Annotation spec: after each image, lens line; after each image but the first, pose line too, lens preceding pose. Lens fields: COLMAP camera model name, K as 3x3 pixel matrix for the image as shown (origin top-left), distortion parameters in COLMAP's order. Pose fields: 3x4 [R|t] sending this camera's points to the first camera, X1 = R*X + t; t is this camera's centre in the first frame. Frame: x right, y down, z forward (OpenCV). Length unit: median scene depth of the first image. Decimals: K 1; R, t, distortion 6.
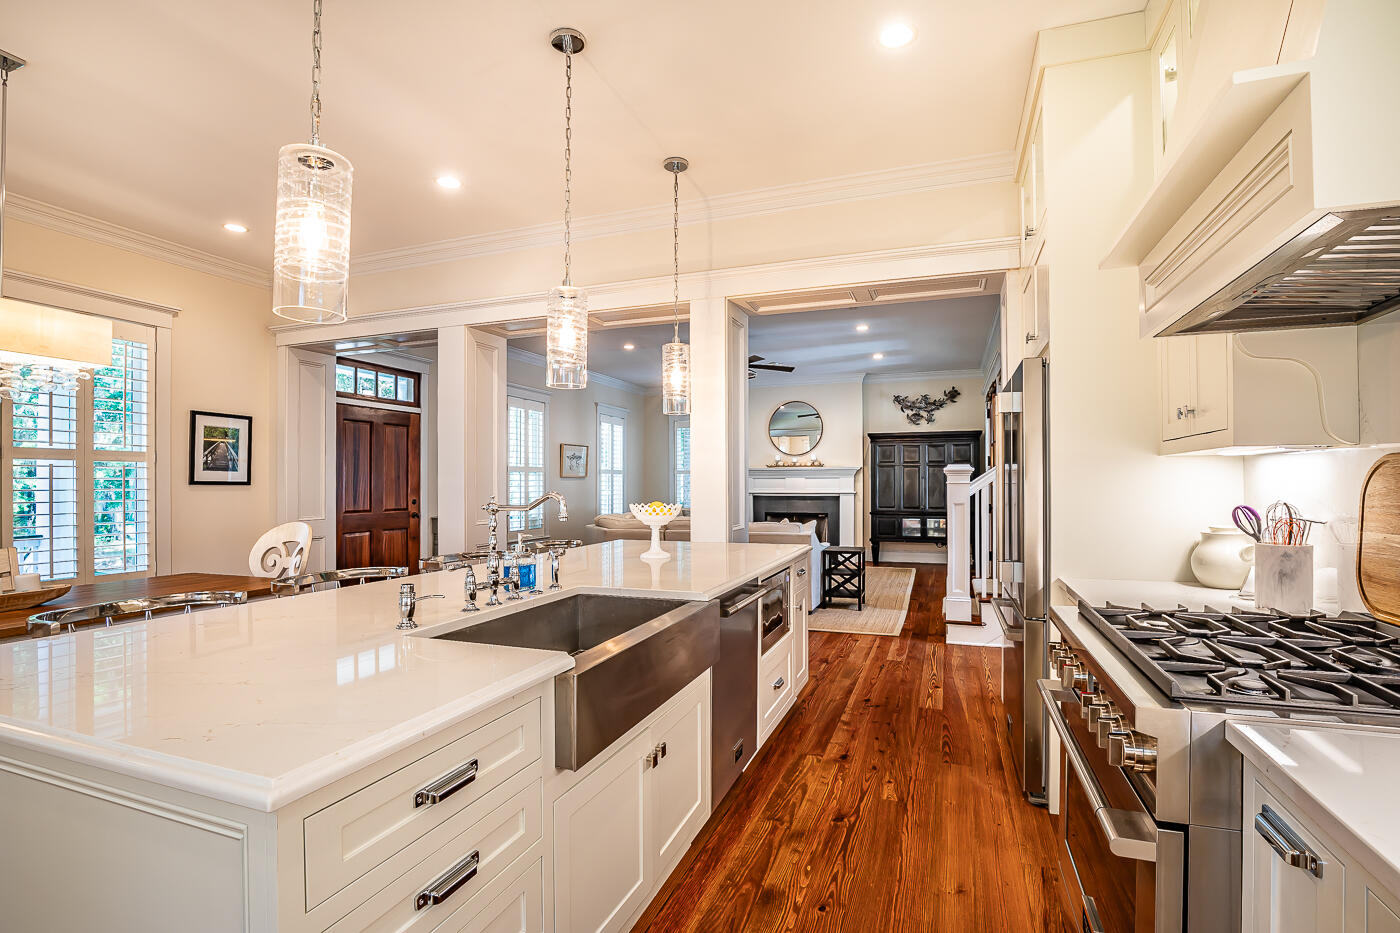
lens RADIAL K [[646.6, 0, 712.5], [0, 646.6, 492.9], [0, 0, 1]] dist [-0.036111, 0.002100]
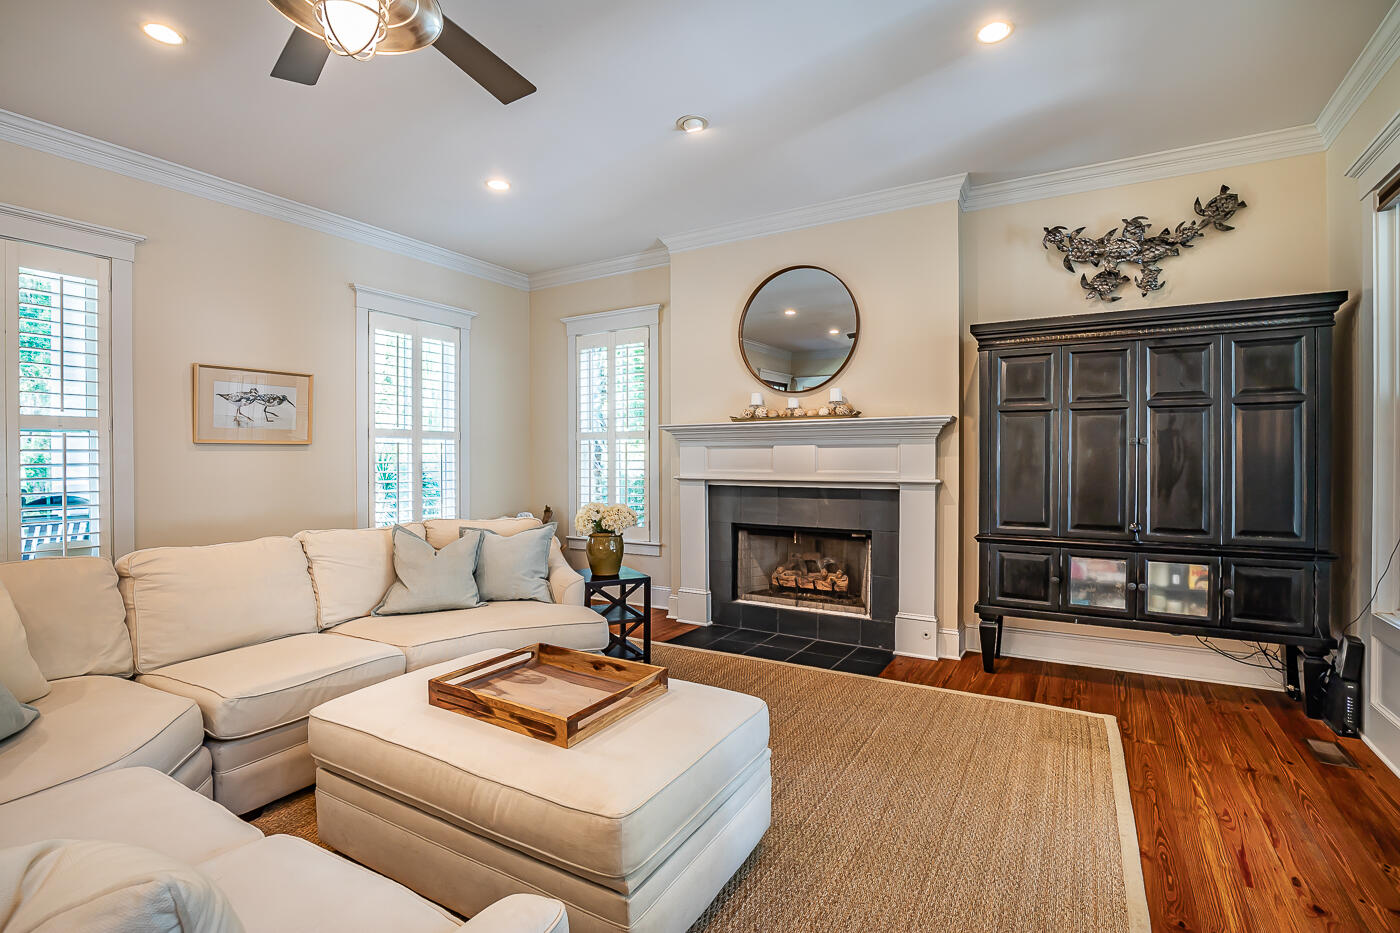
lens RADIAL K [[646.6, 0, 708.3], [0, 646.6, 462.5], [0, 0, 1]] dist [-0.036111, 0.002100]
pose [[0.982282, 0.004258, -0.187363, 0.163111], [-0.004902, 0.999984, -0.002978, -0.011082], [0.187347, 0.003844, 0.982286, 0.613123]]
